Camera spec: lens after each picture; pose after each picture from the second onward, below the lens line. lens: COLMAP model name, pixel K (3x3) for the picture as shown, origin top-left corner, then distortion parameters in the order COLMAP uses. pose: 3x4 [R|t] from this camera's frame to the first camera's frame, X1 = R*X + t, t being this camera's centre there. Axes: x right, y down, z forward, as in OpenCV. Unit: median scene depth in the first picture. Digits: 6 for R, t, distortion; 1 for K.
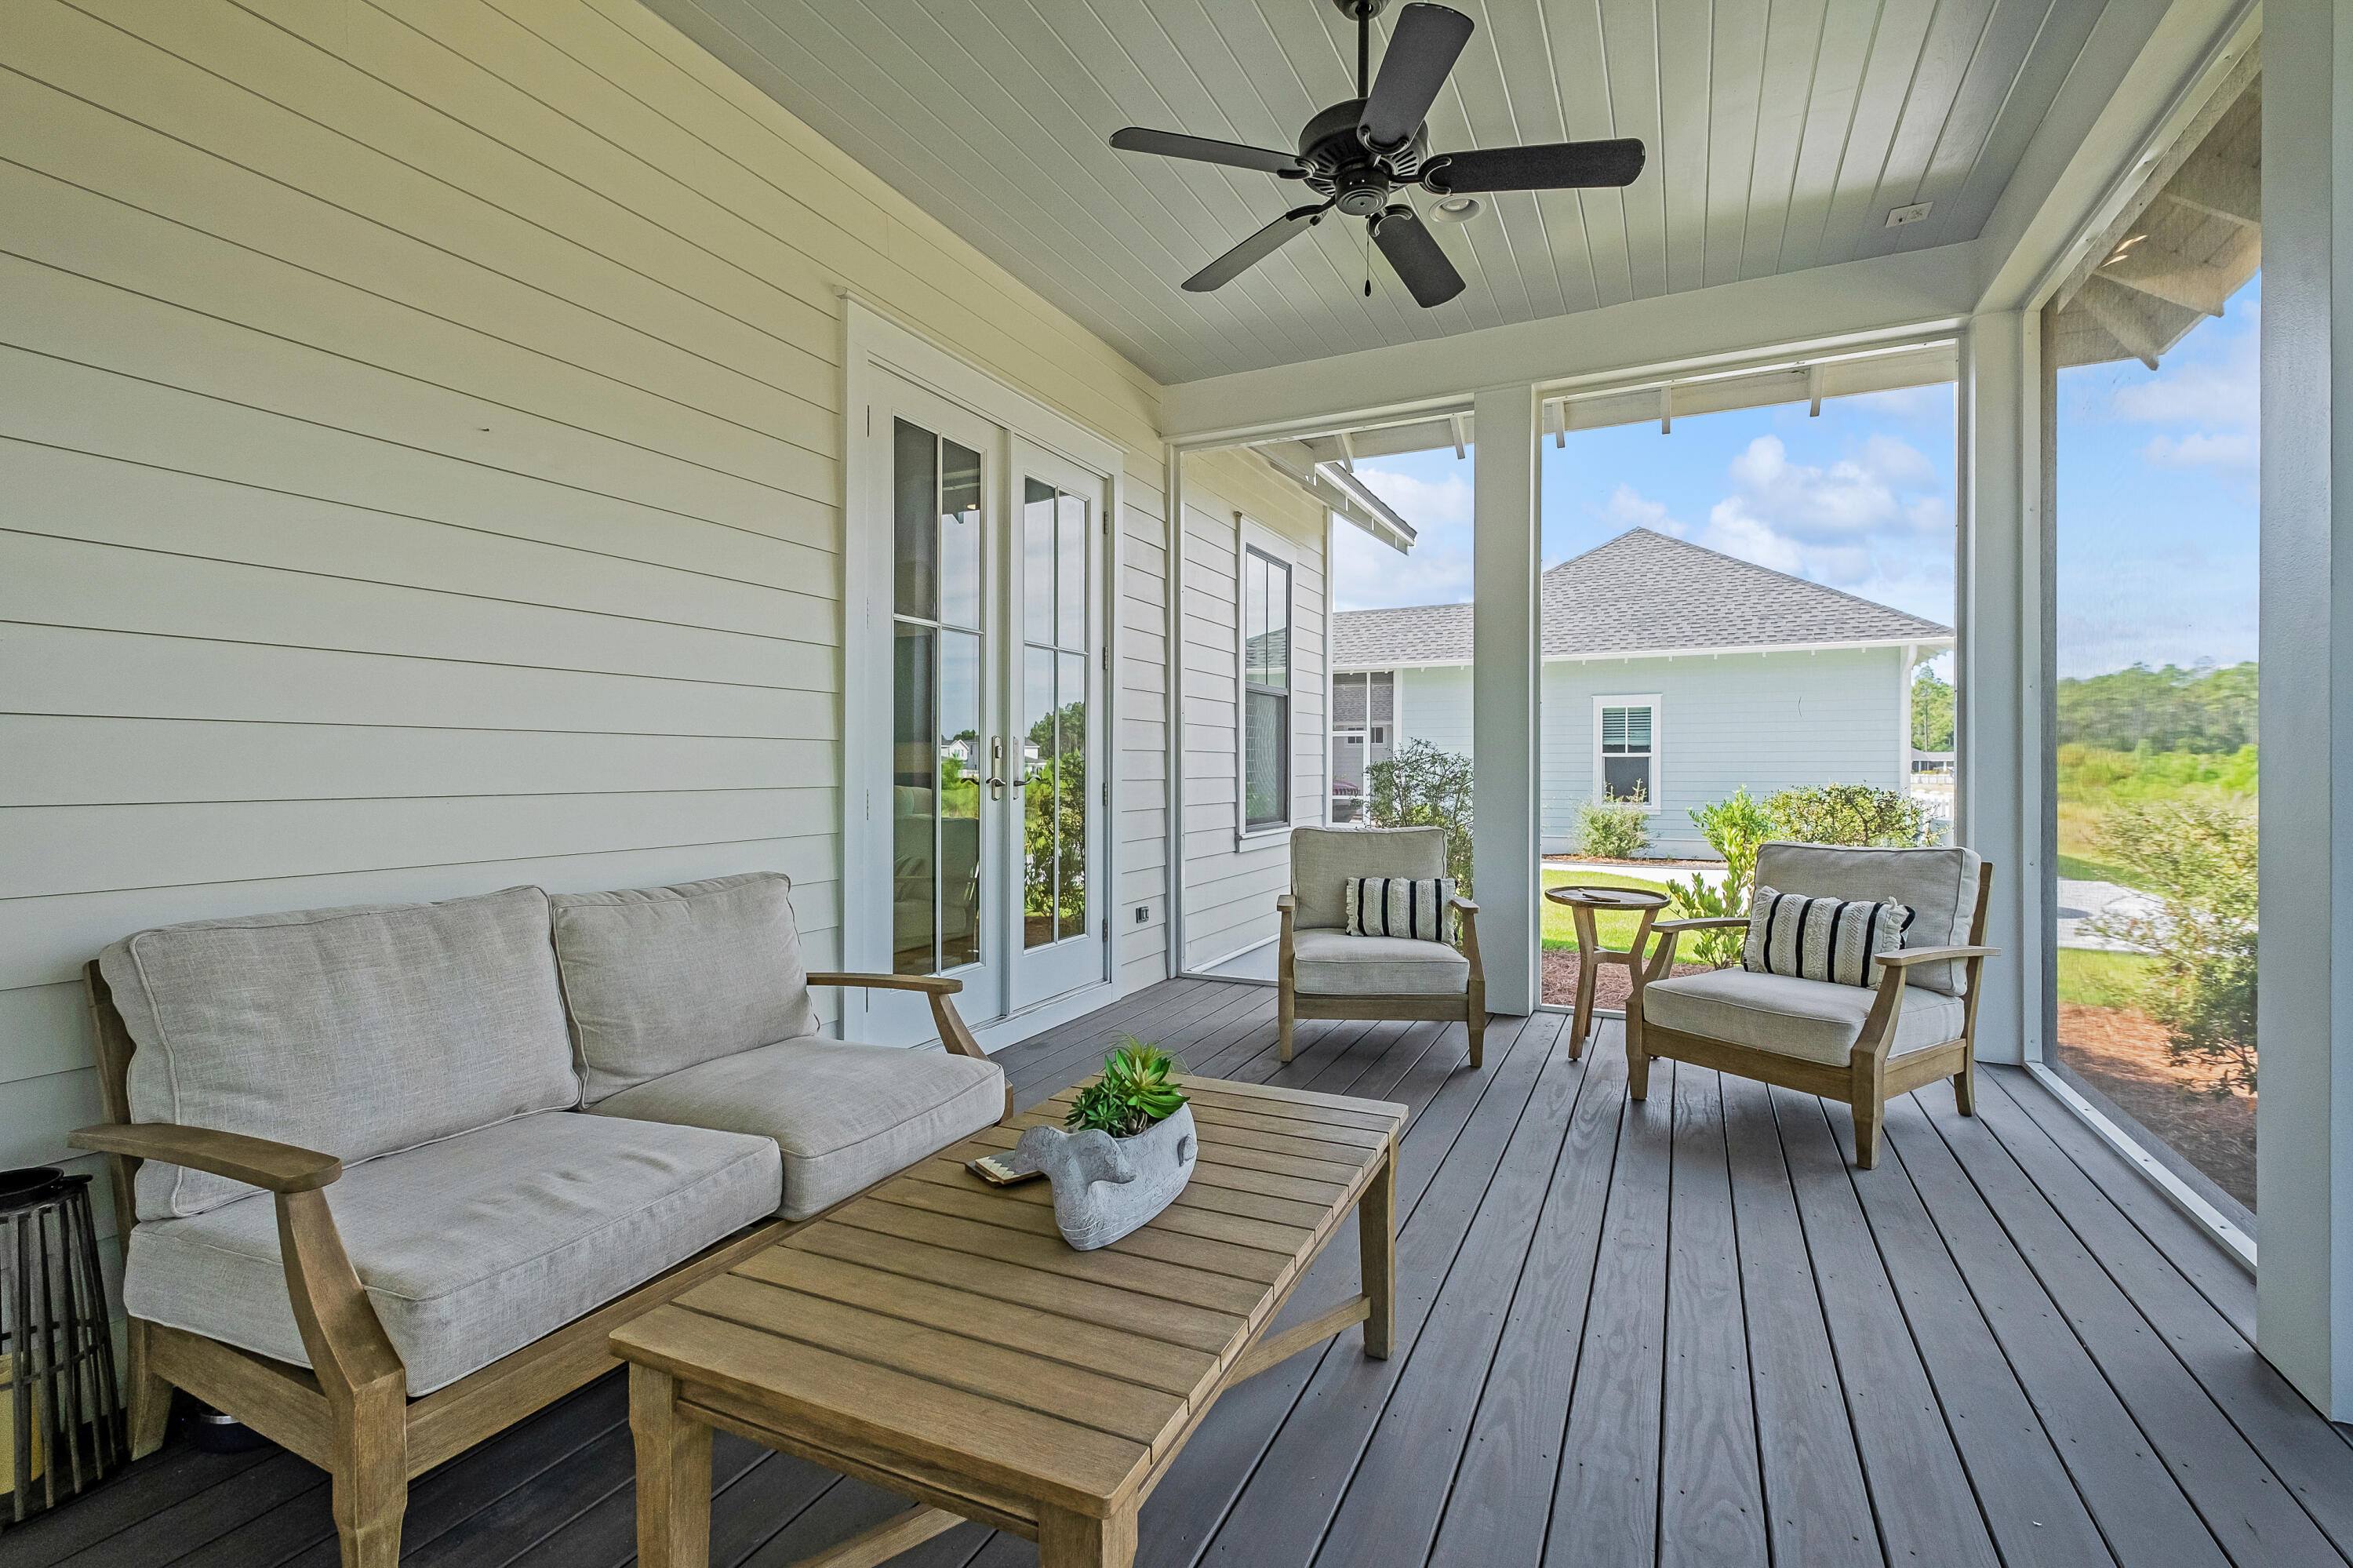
lens RADIAL K [[1017.0, 0, 1185.3], [0, 1017.0, 776.0], [0, 0, 1]] dist [-0.001180, -0.001046]
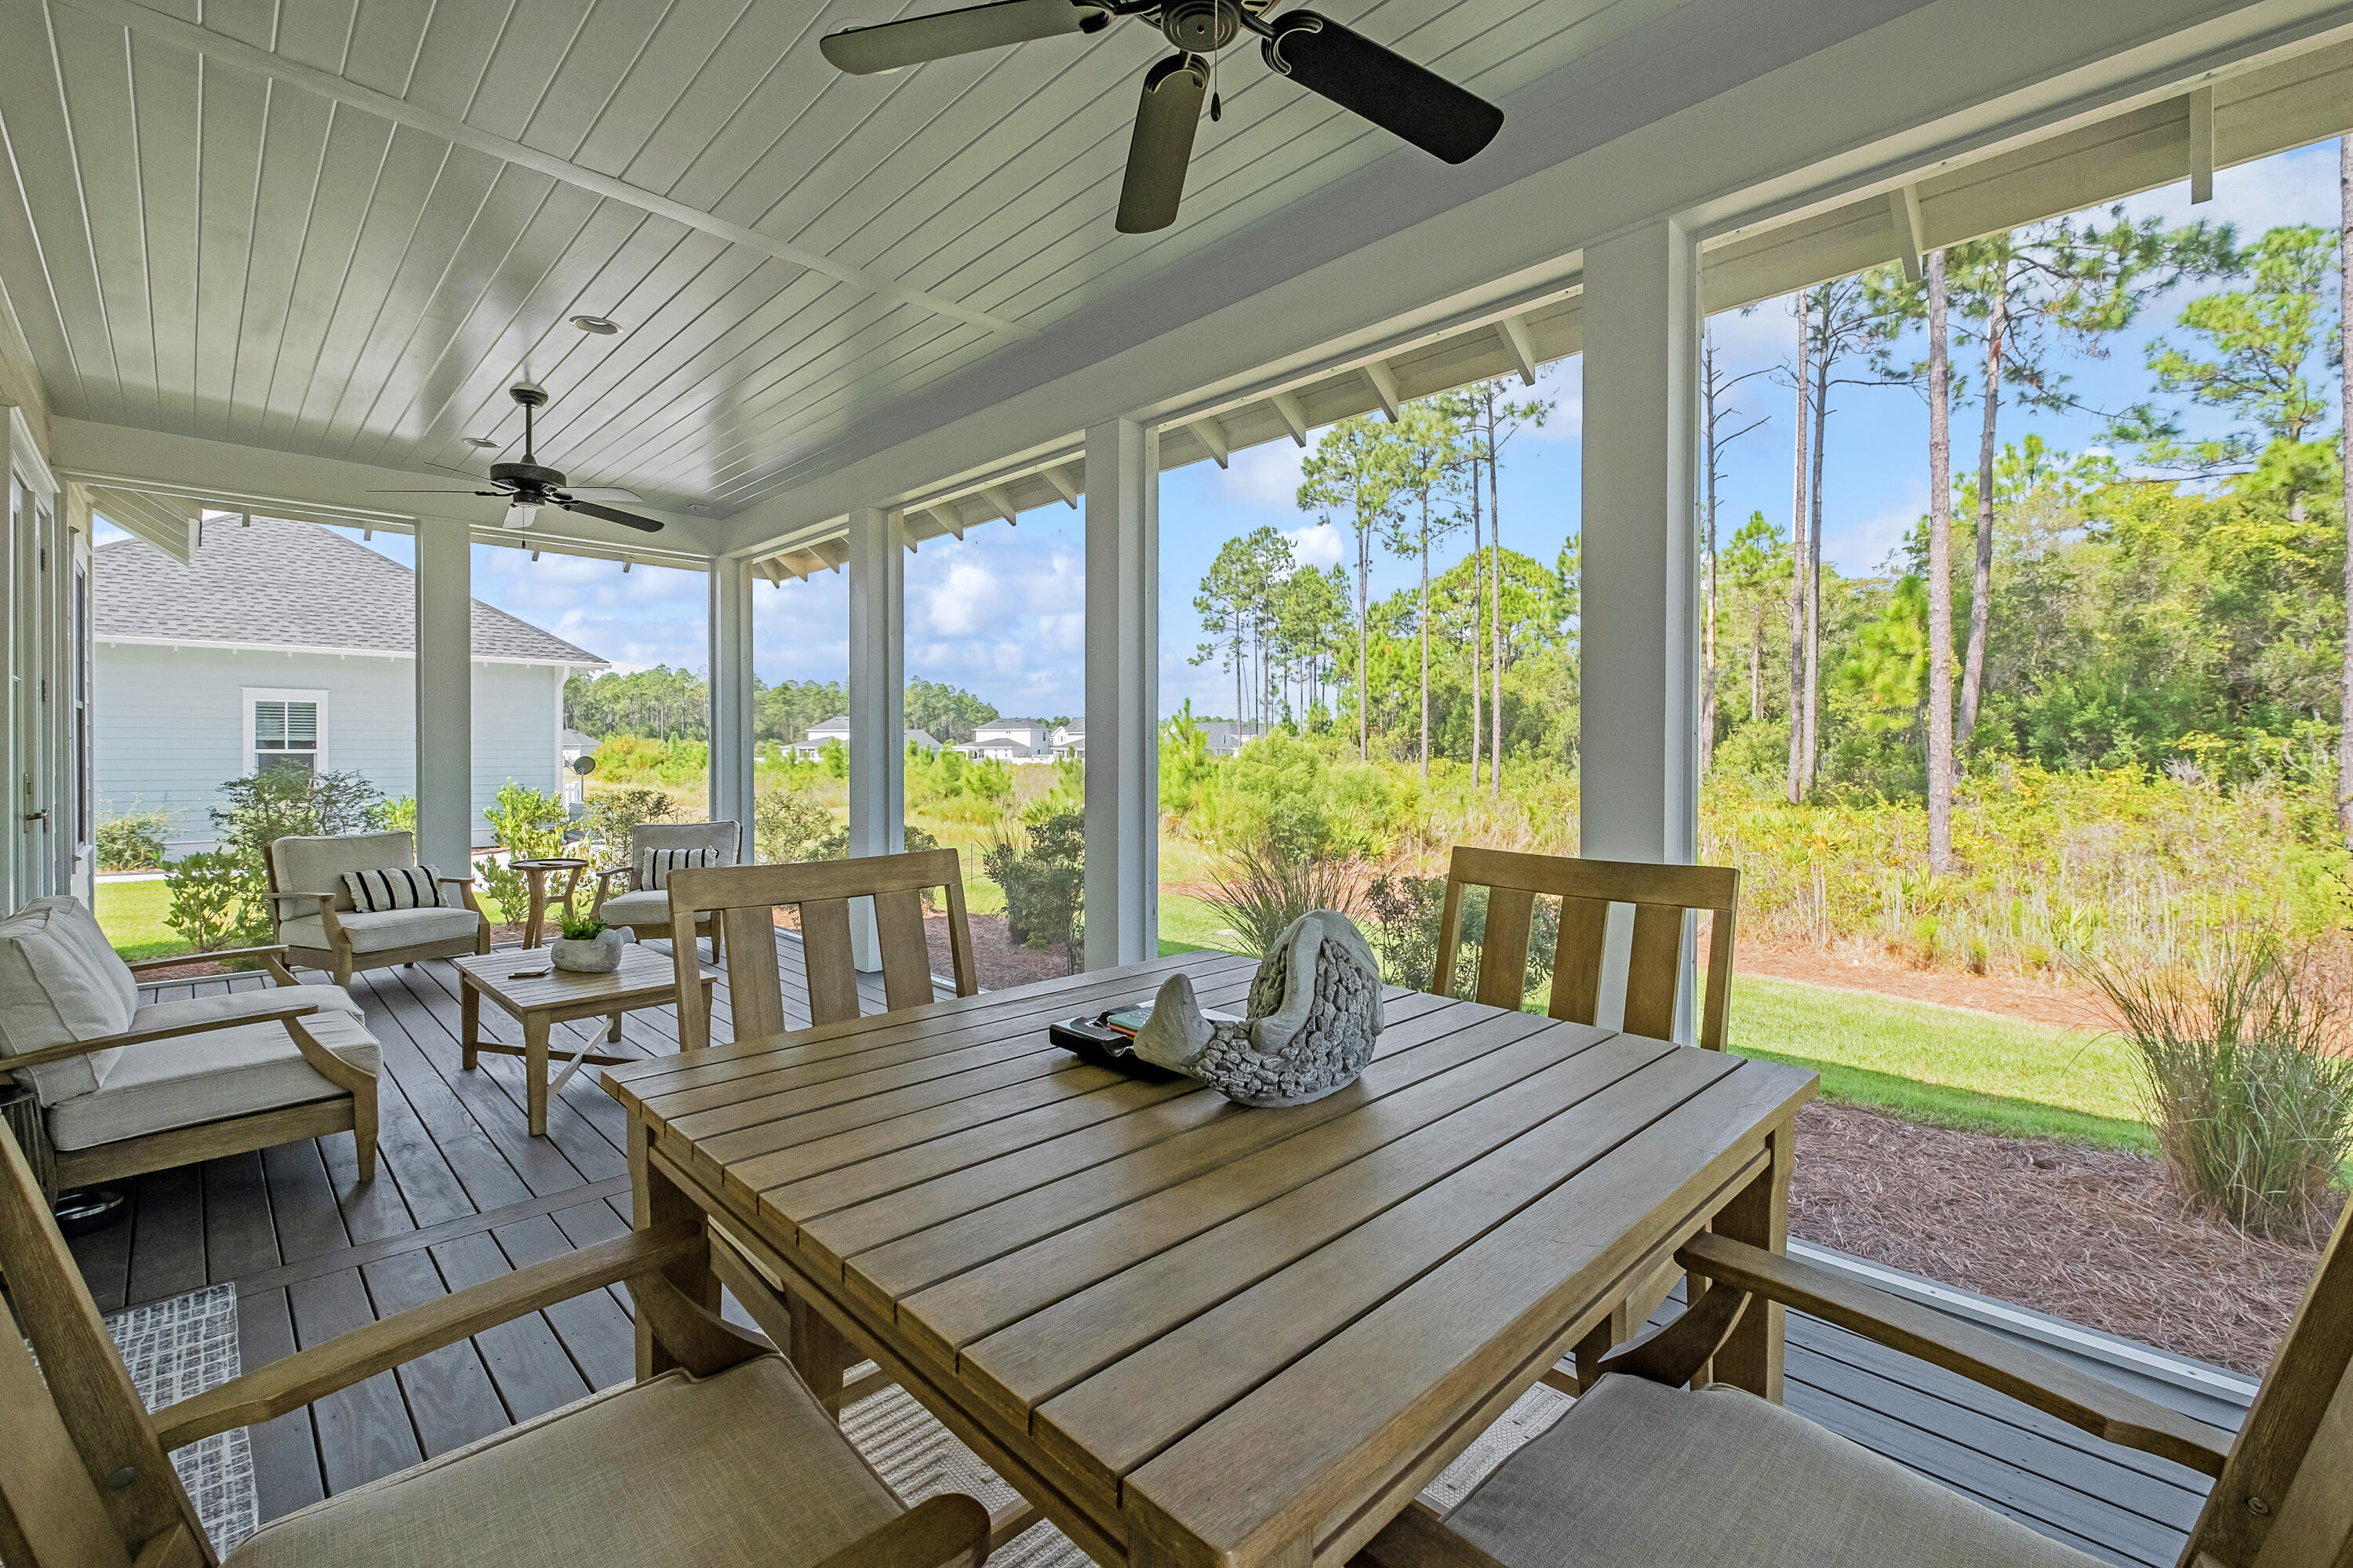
lens RADIAL K [[1017.0, 0, 1176.9], [0, 1017.0, 767.3], [0, 0, 1]] dist [-0.001180, -0.001046]
pose [[0.340839, -0.012353, 0.940040, -0.191036], [0.004915, 0.999923, 0.011357, -0.012455], [-0.940109, 0.000750, 0.340874, -0.126149]]
